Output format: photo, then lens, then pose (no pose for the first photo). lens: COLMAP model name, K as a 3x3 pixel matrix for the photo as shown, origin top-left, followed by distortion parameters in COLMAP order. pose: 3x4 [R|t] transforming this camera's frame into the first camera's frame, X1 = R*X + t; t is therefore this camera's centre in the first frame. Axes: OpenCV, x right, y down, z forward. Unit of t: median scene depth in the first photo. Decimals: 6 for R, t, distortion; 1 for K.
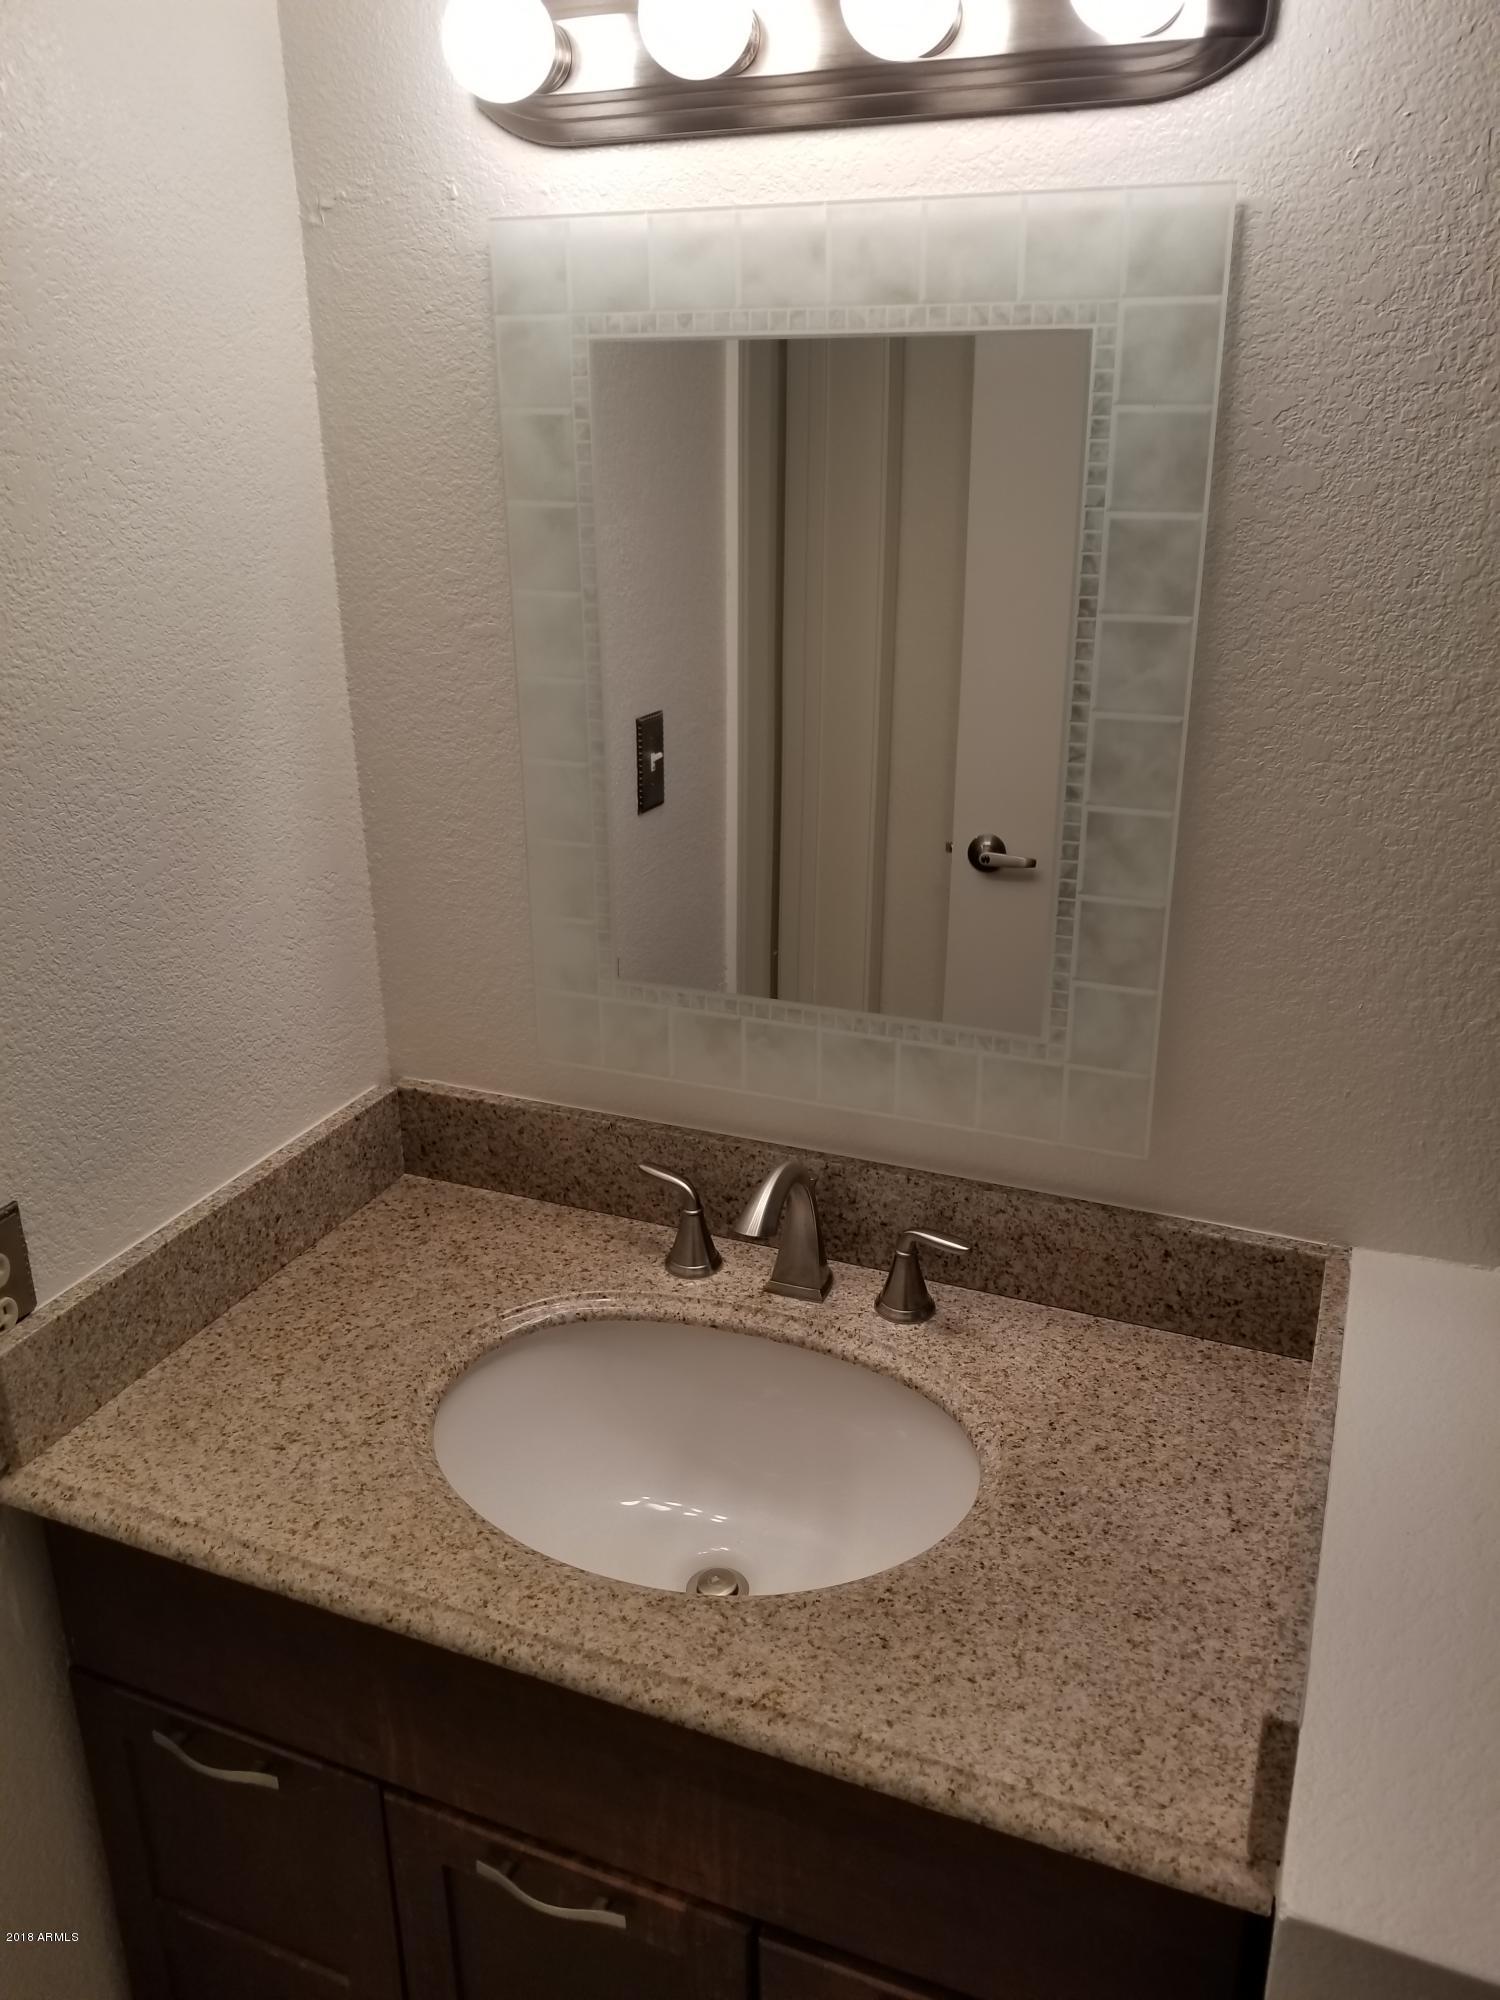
lens RADIAL K [[1573.8, 0, 762.1], [0, 1573.8, 986.2], [0, 0, 1]] dist [0.084370, -0.149318]
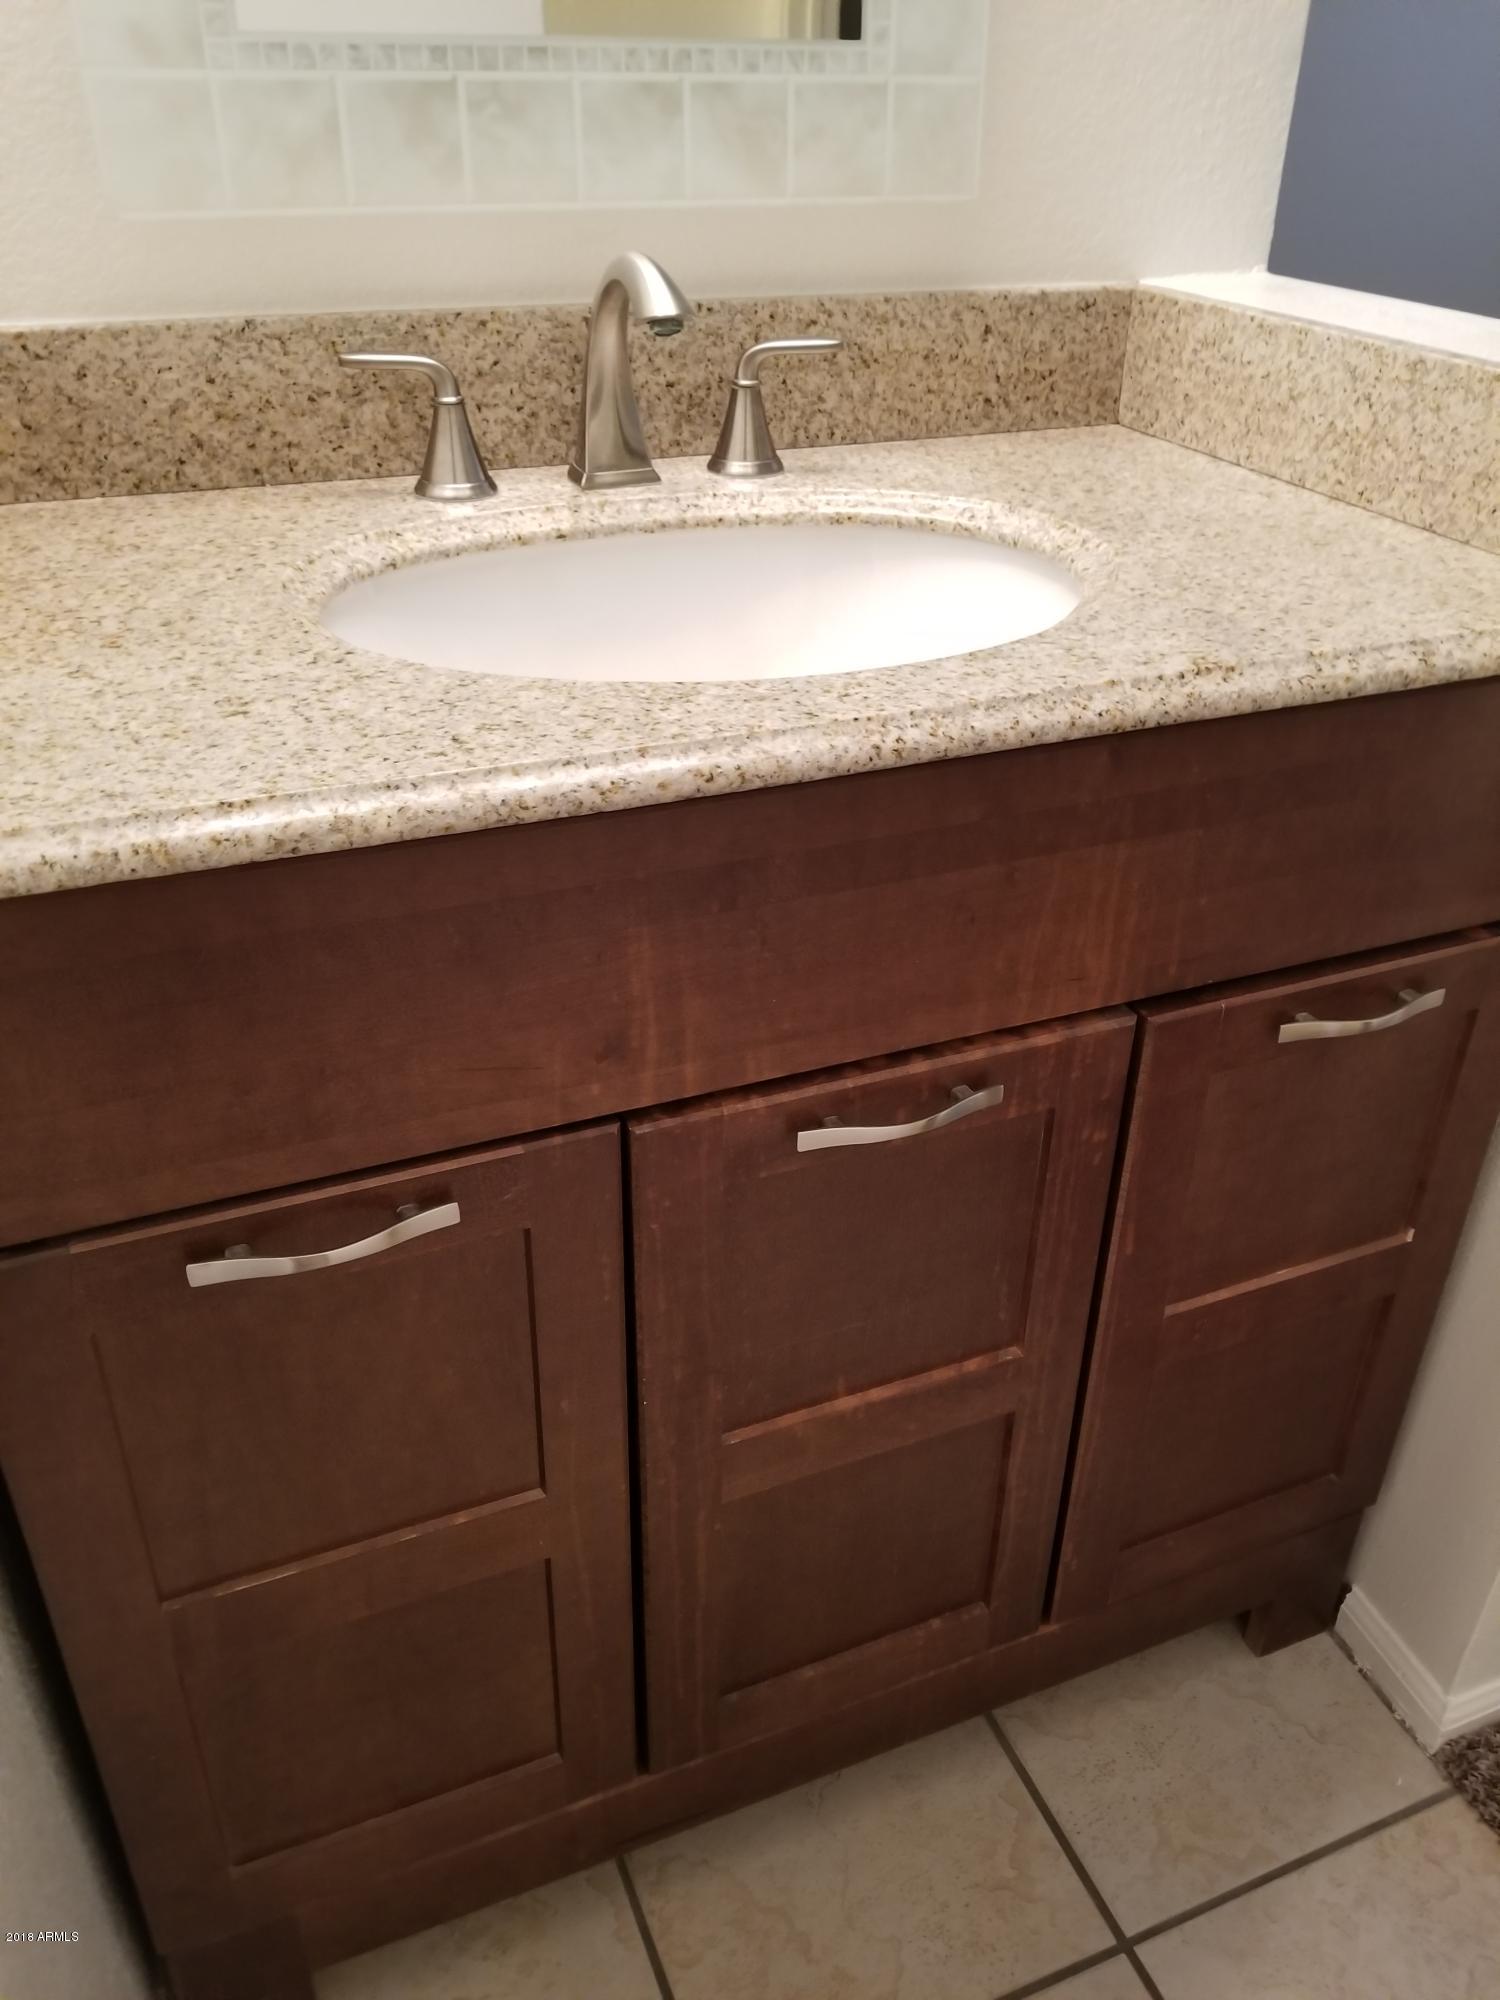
lens RADIAL K [[1573.8, 0, 762.0], [0, 1573.8, 1000.5], [0, 0, 1]] dist [0.084370, -0.149318]
pose [[0.703208, -0.347880, 0.620063, -0.561315], [0.232952, 0.936714, 0.261345, 0.283868], [-0.671738, -0.039335, 0.739744, 0.457783]]
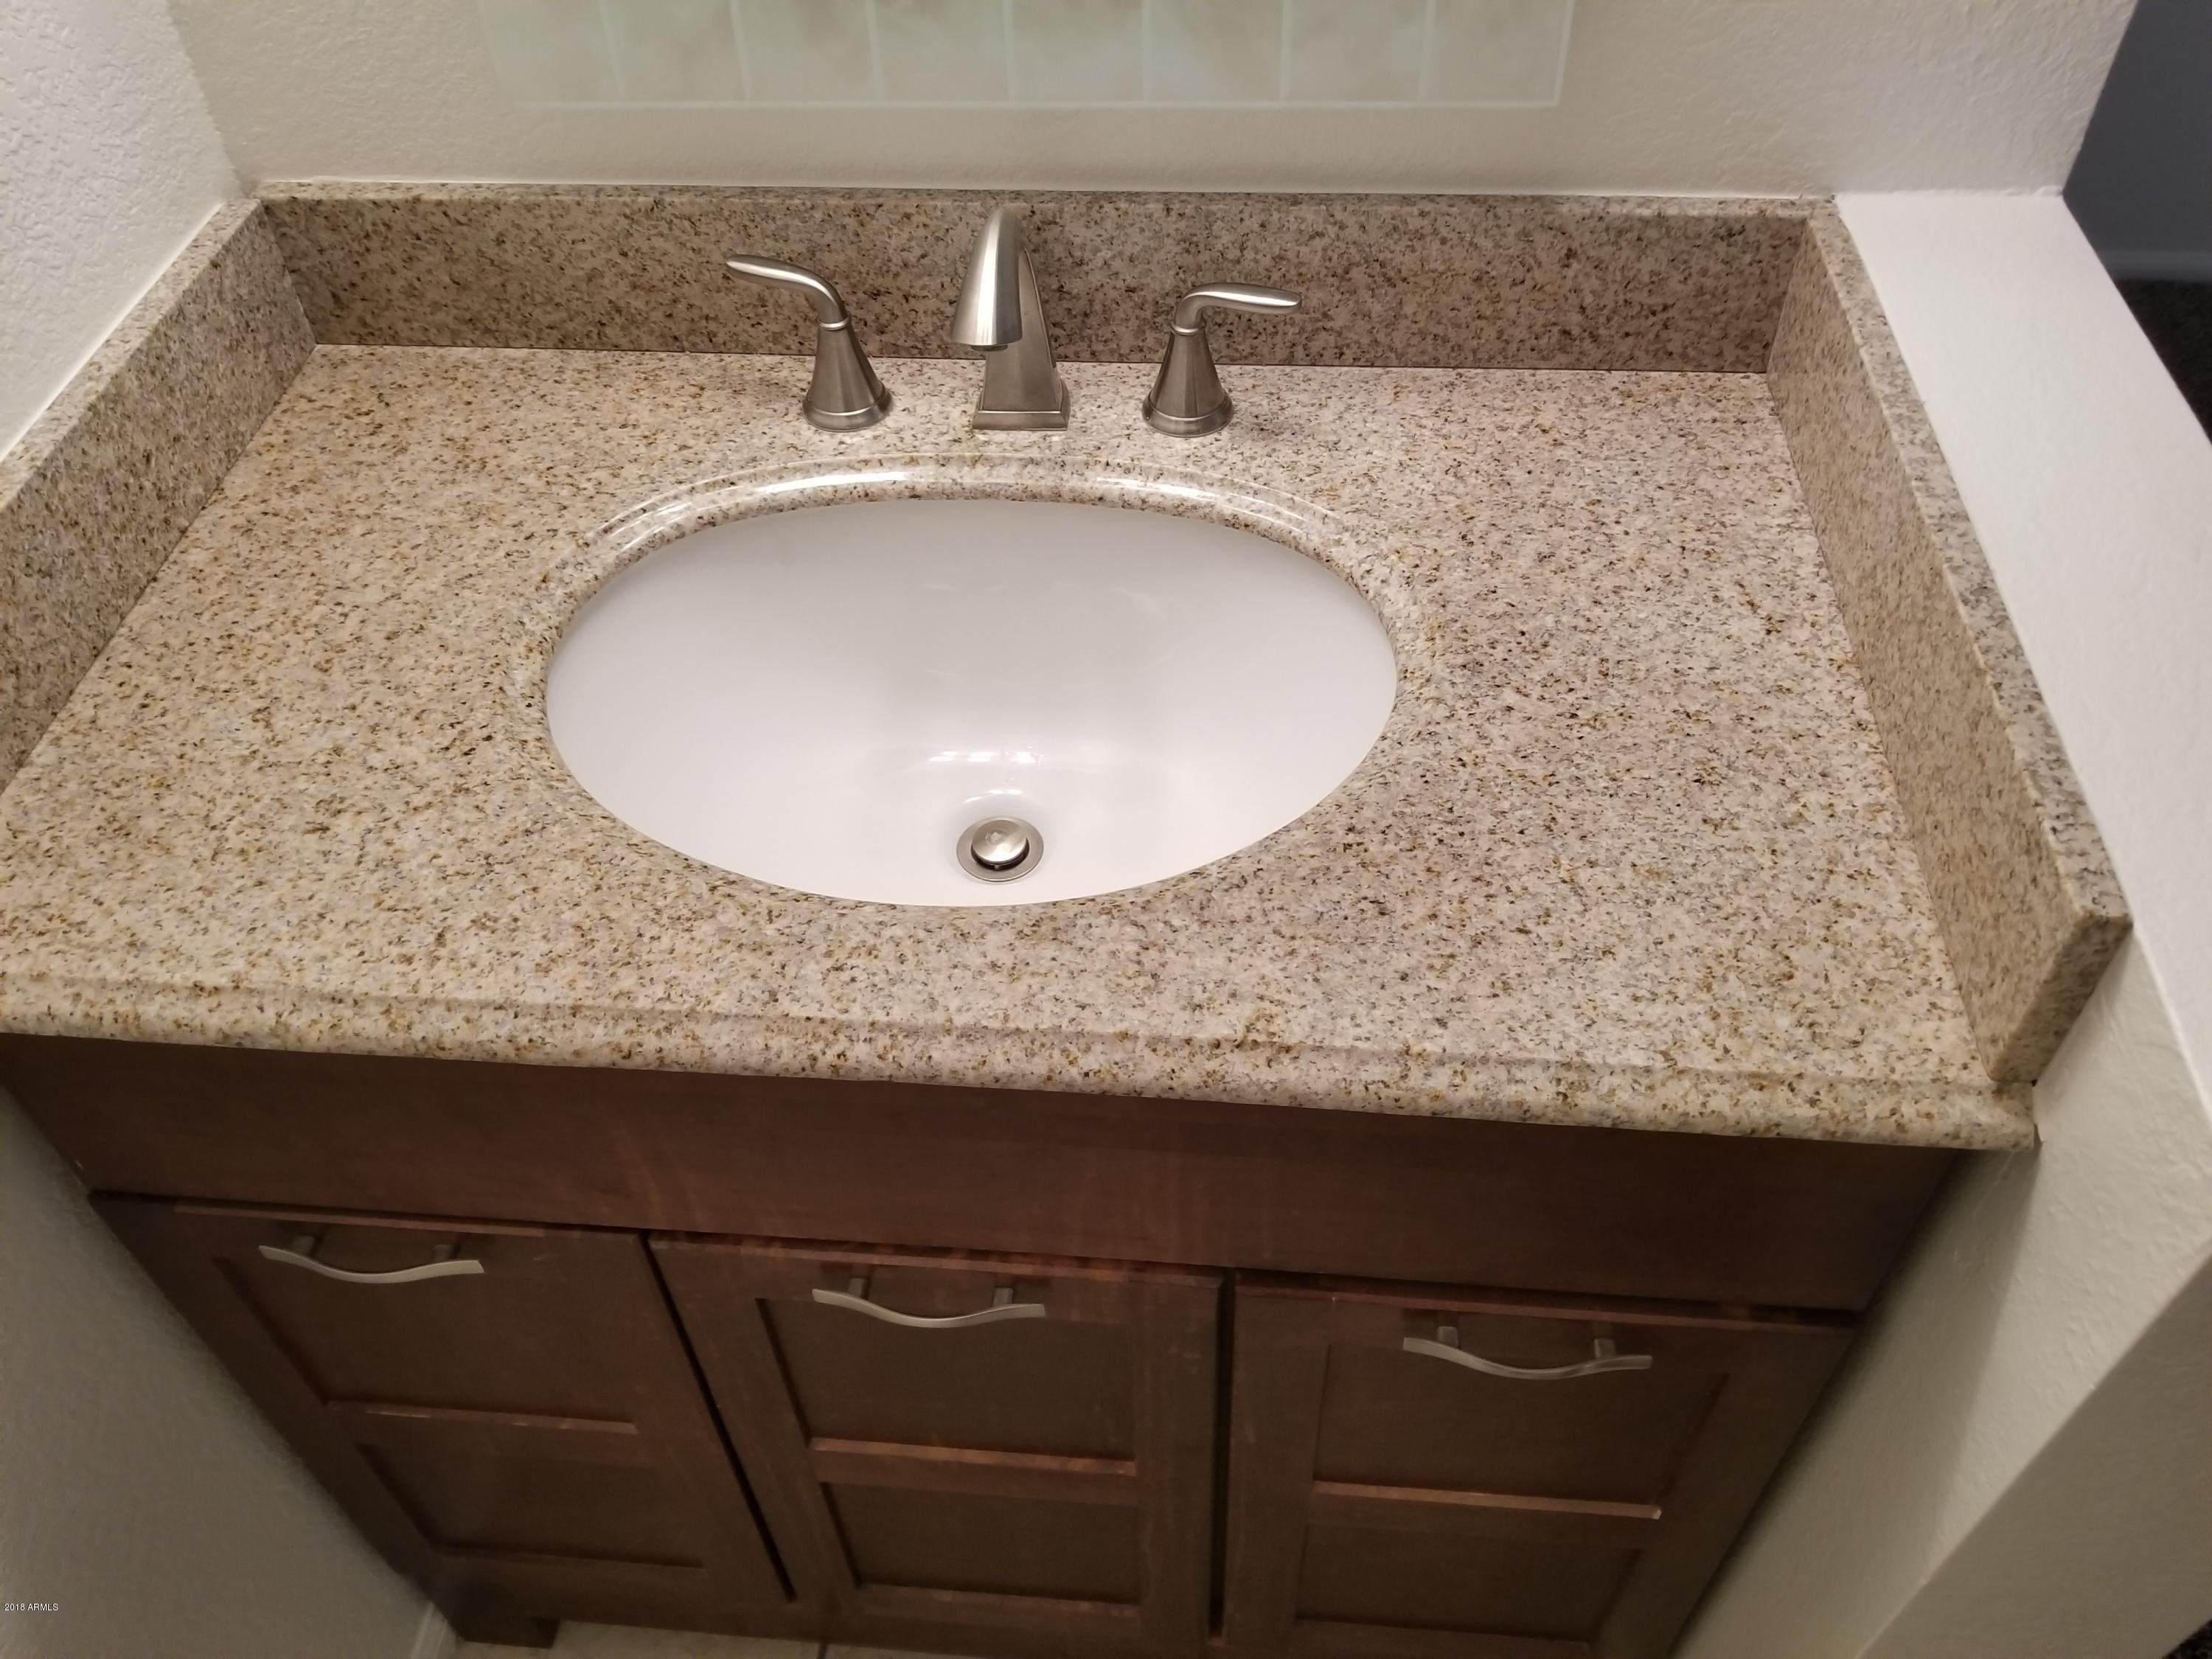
lens RADIAL K [[1740.7, 0, 1078.7], [0, 1740.7, 822.8], [0, 0, 1]] dist [0.084370, -0.149318]
pose [[0.956706, -0.231527, 0.176377, -0.143971], [0.134167, 0.888578, 0.438666, 0.031201], [-0.258288, -0.396010, 0.881172, 0.332432]]
